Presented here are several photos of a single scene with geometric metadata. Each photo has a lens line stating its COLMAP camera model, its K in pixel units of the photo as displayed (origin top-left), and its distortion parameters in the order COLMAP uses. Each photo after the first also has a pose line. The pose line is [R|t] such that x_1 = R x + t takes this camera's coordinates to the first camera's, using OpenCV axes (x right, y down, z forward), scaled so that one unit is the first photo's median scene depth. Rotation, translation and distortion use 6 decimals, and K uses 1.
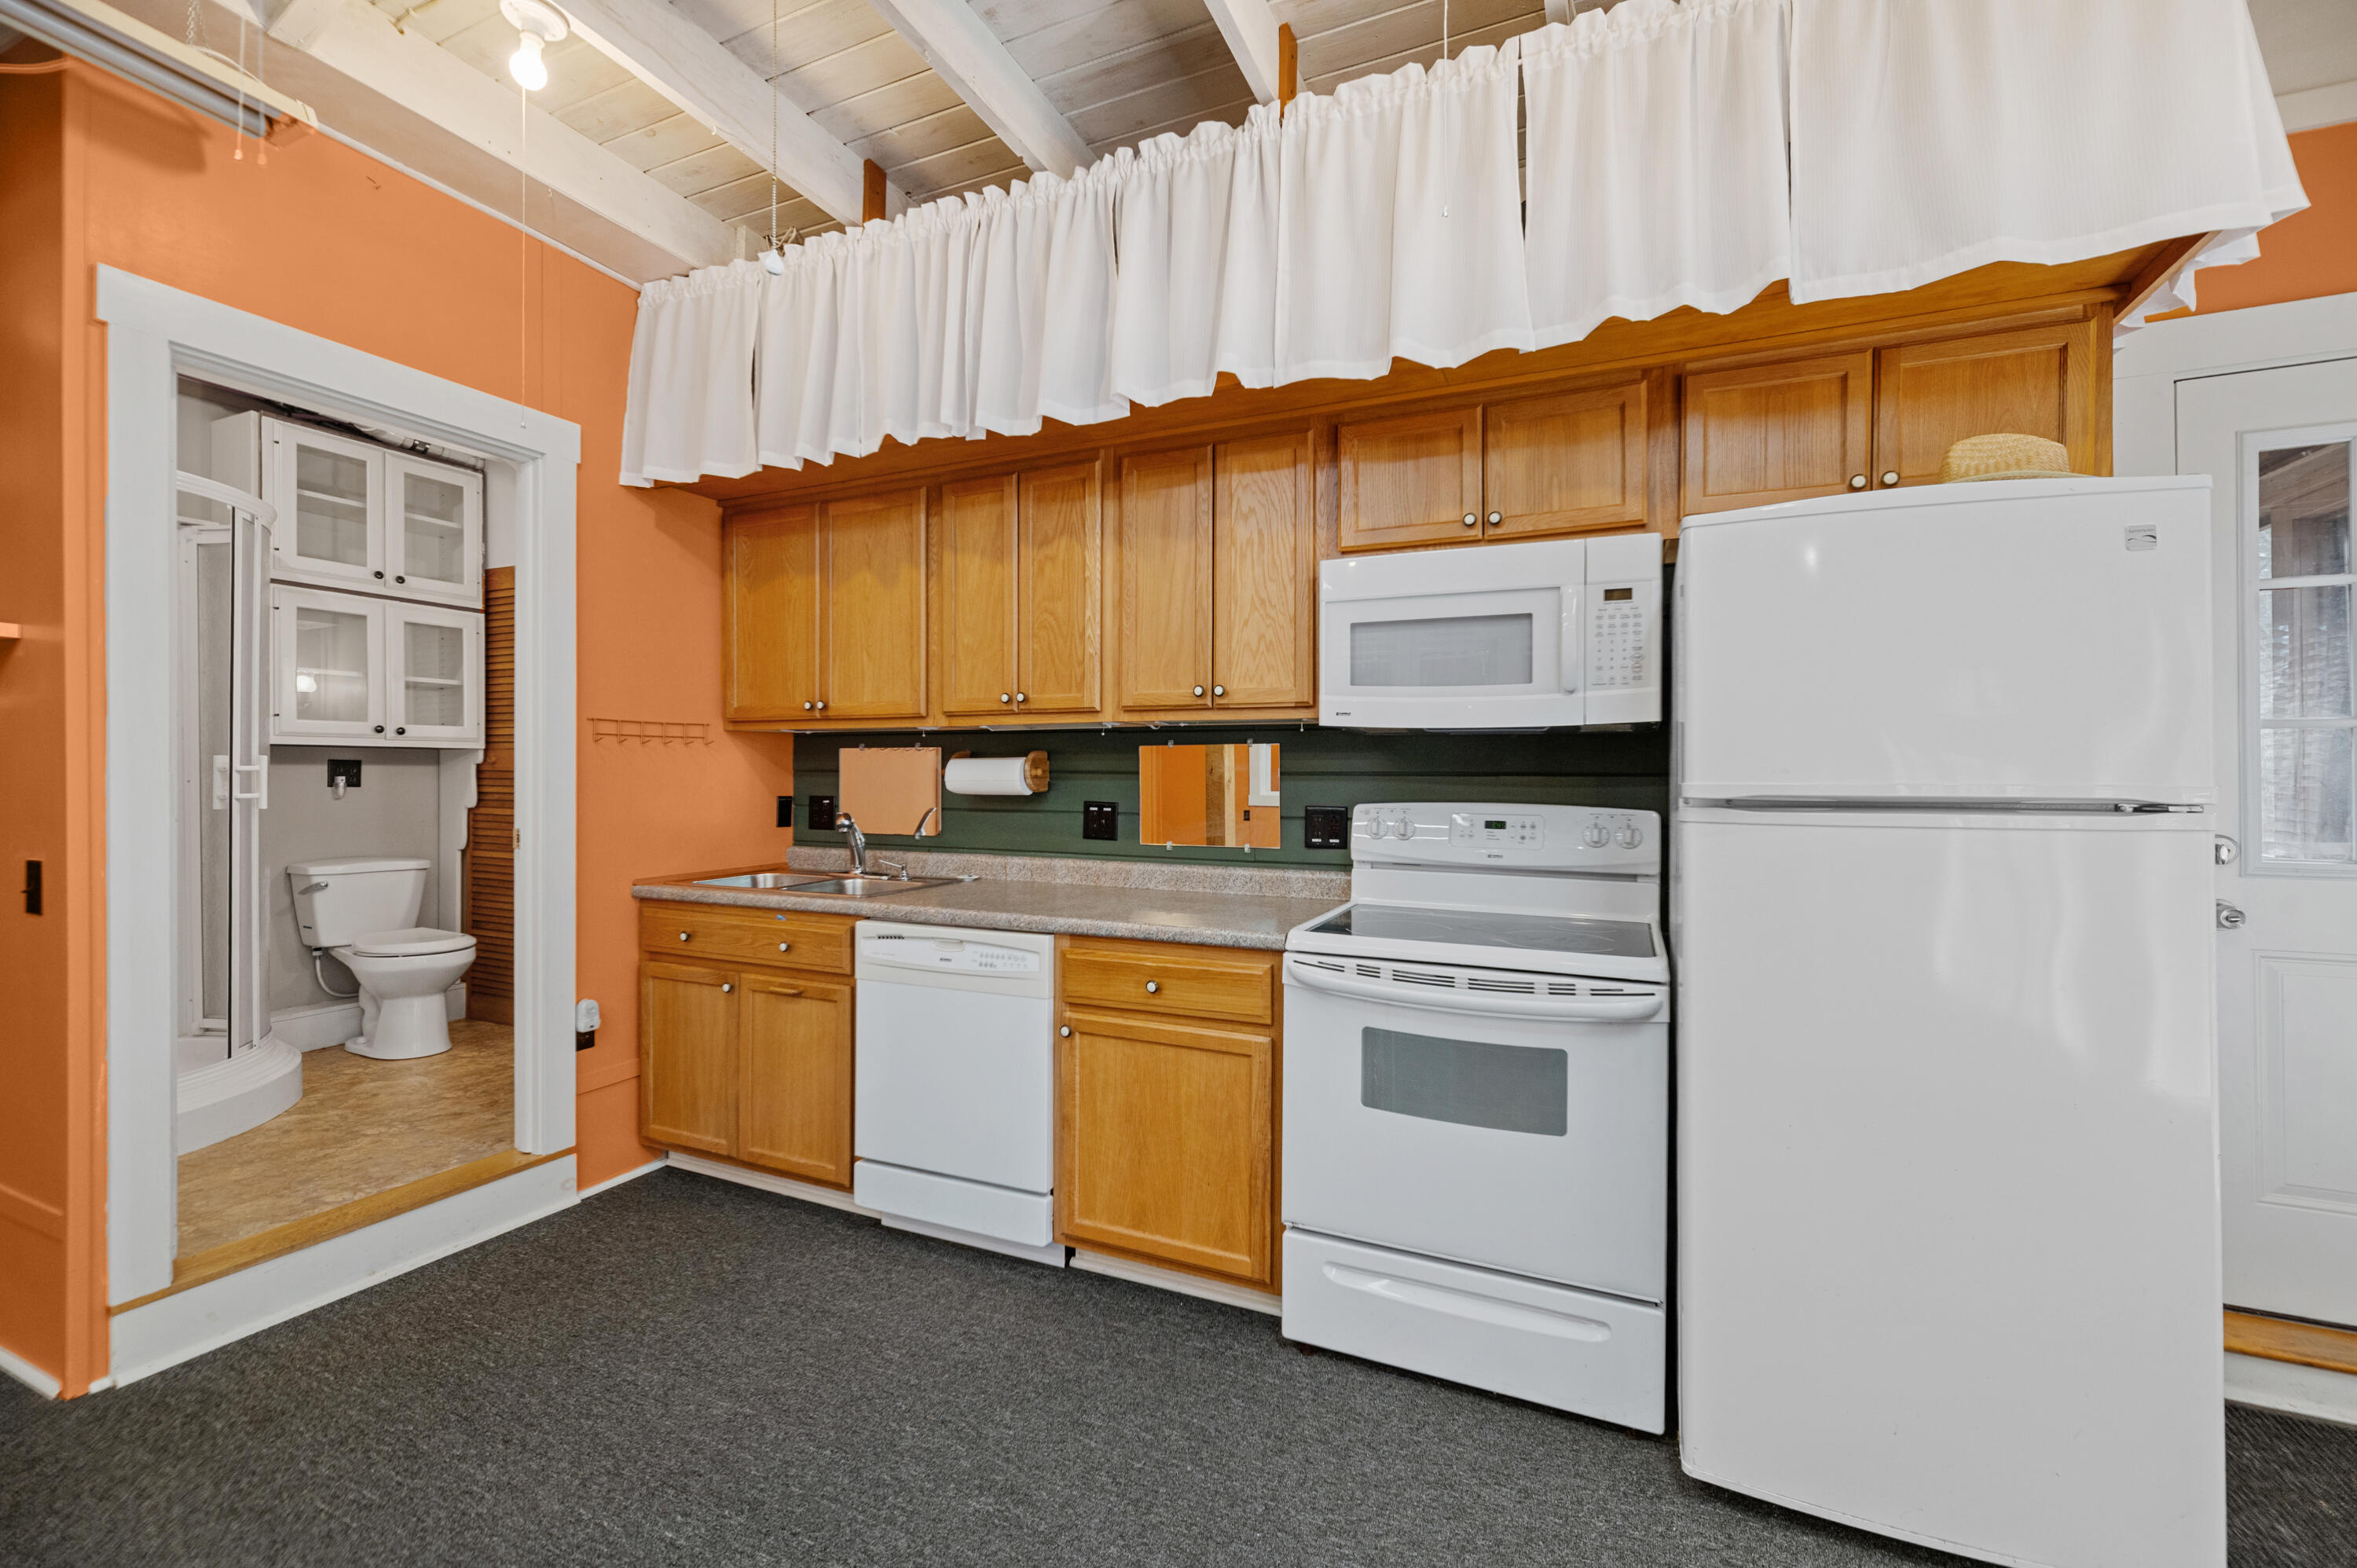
lens RADIAL K [[970.5, 0, 1175.8], [0, 970.5, 777.8], [0, 0, 1]] dist [-0.001835, 0.000027]
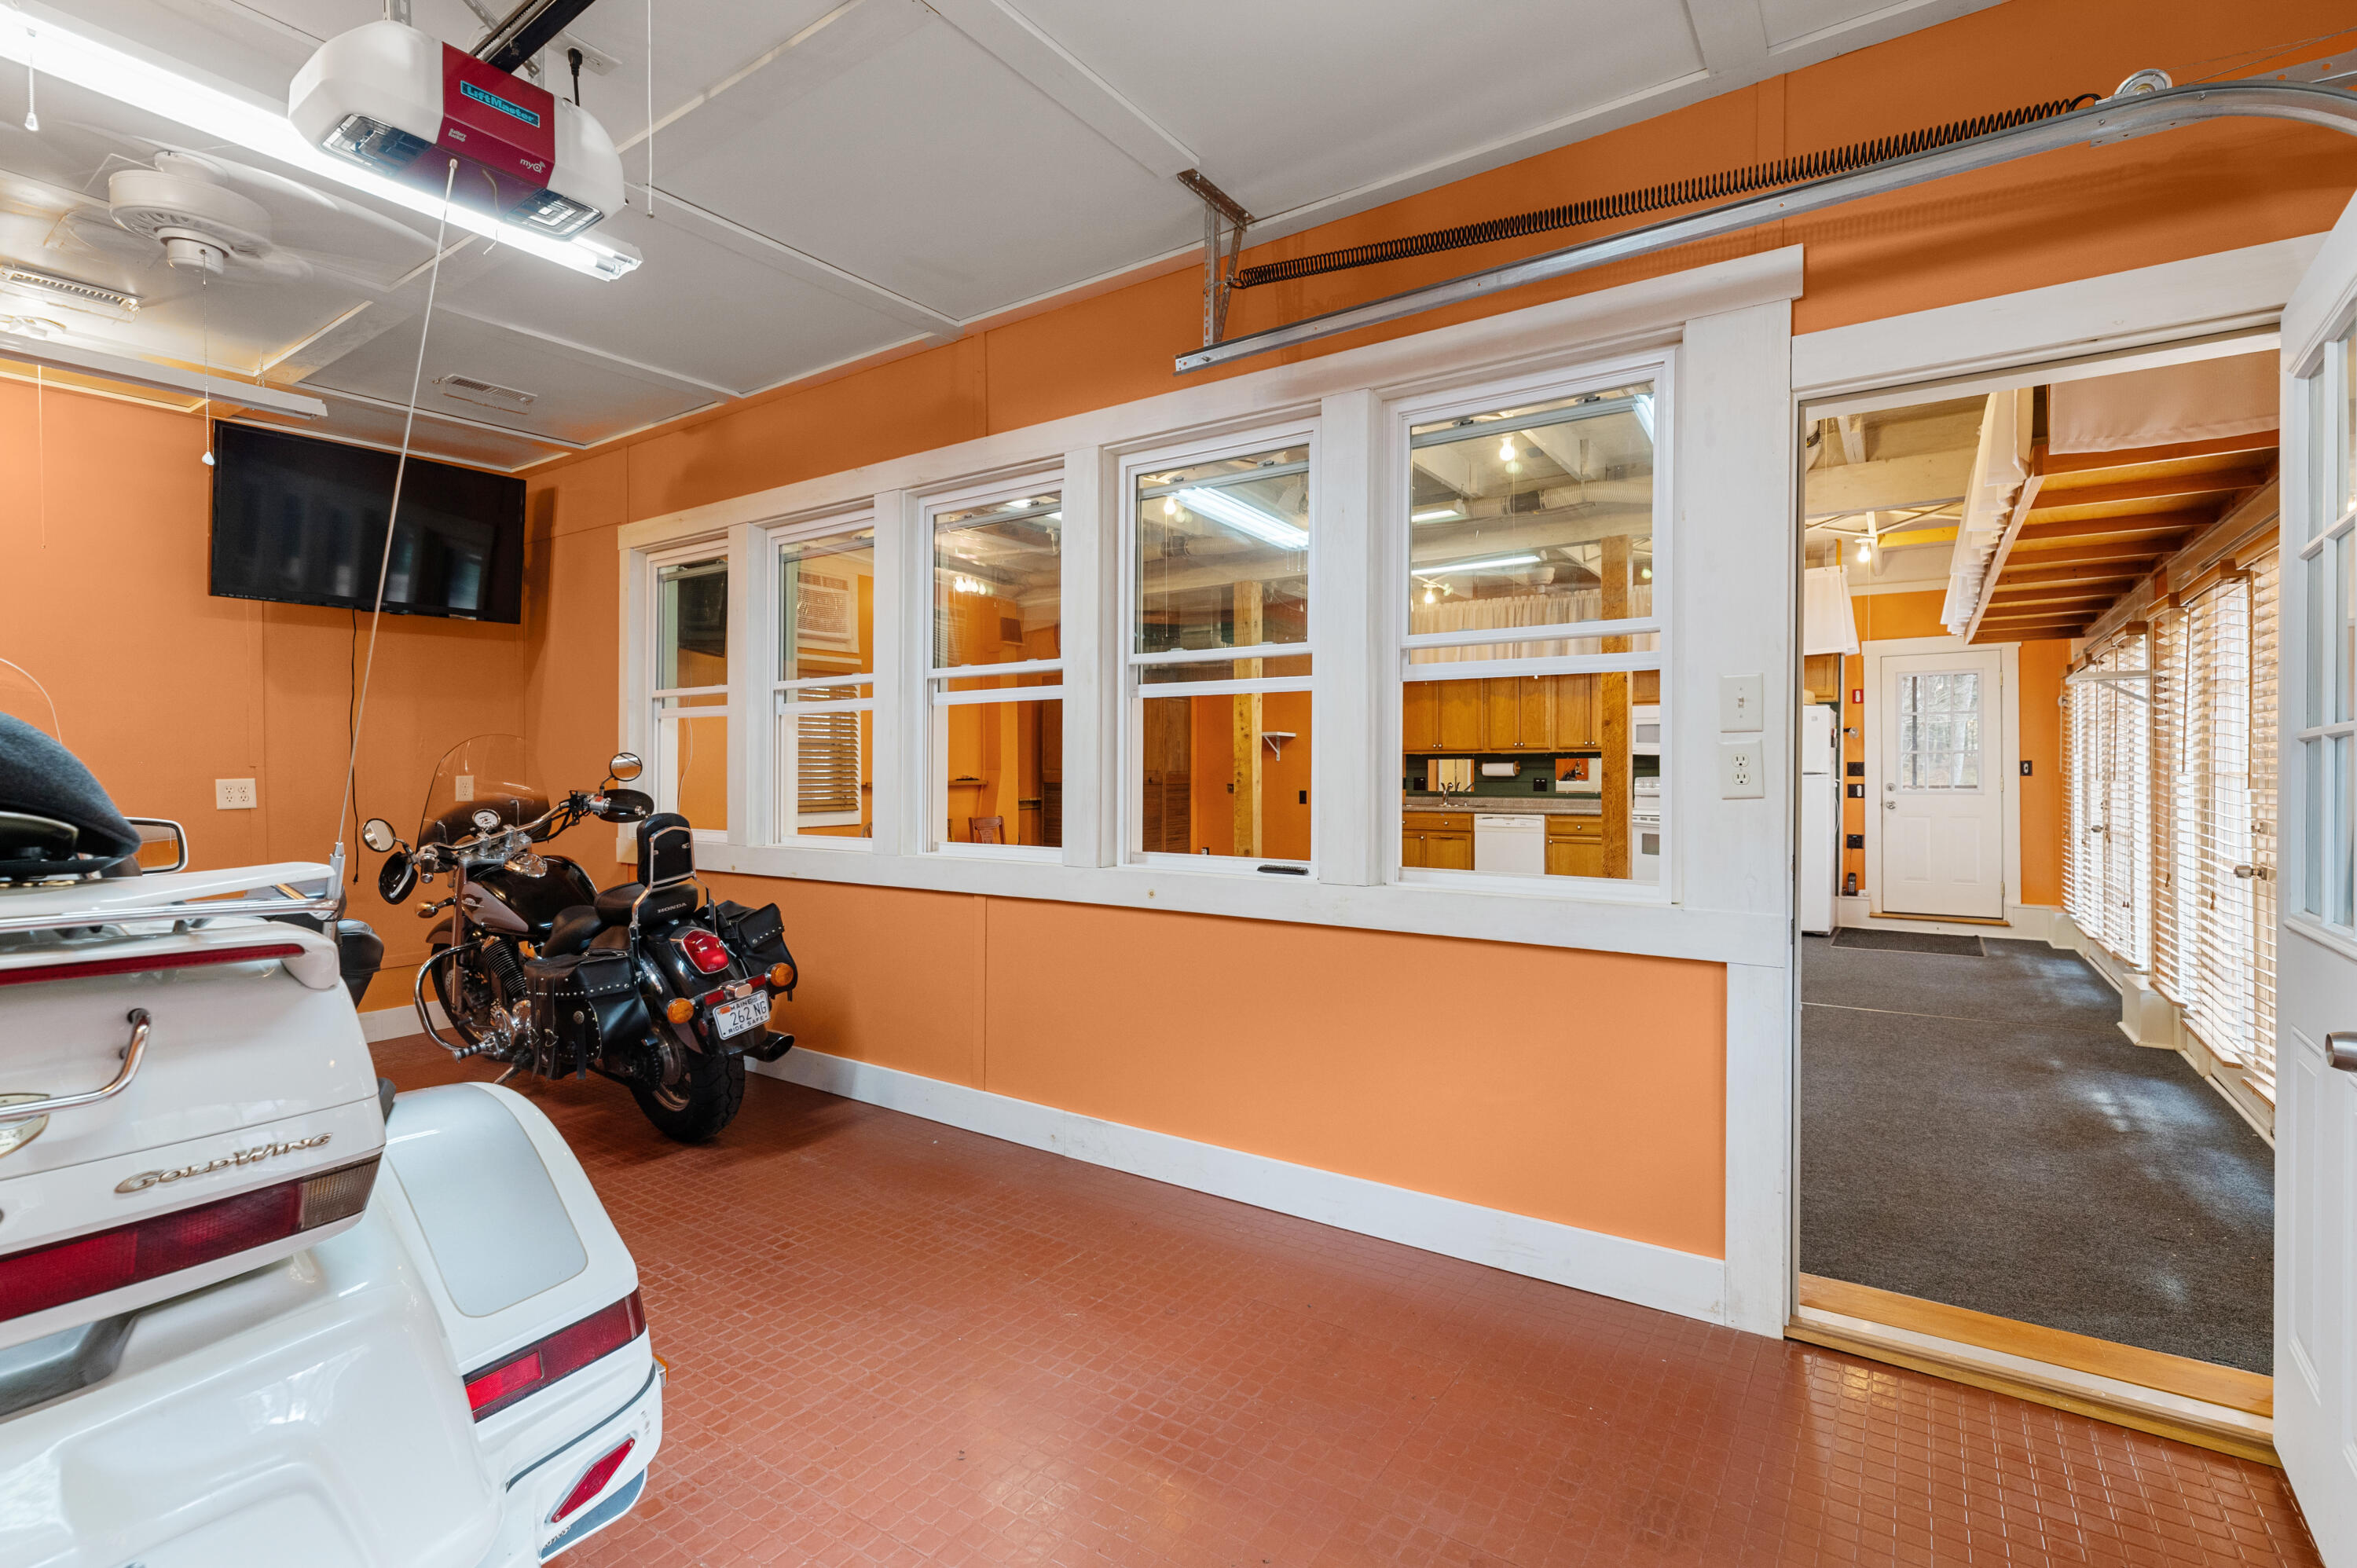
lens RADIAL K [[1065.0, 0, 1184.8], [0, 1065.0, 776.6], [0, 0, 1]] dist [-0.001681, 0.000520]
pose [[0.984765, -0.004518, -0.173833, -0.590504], [0.005097, 0.999983, 0.002883, 0.005363], [0.173817, -0.003725, 0.984771, -2.403801]]
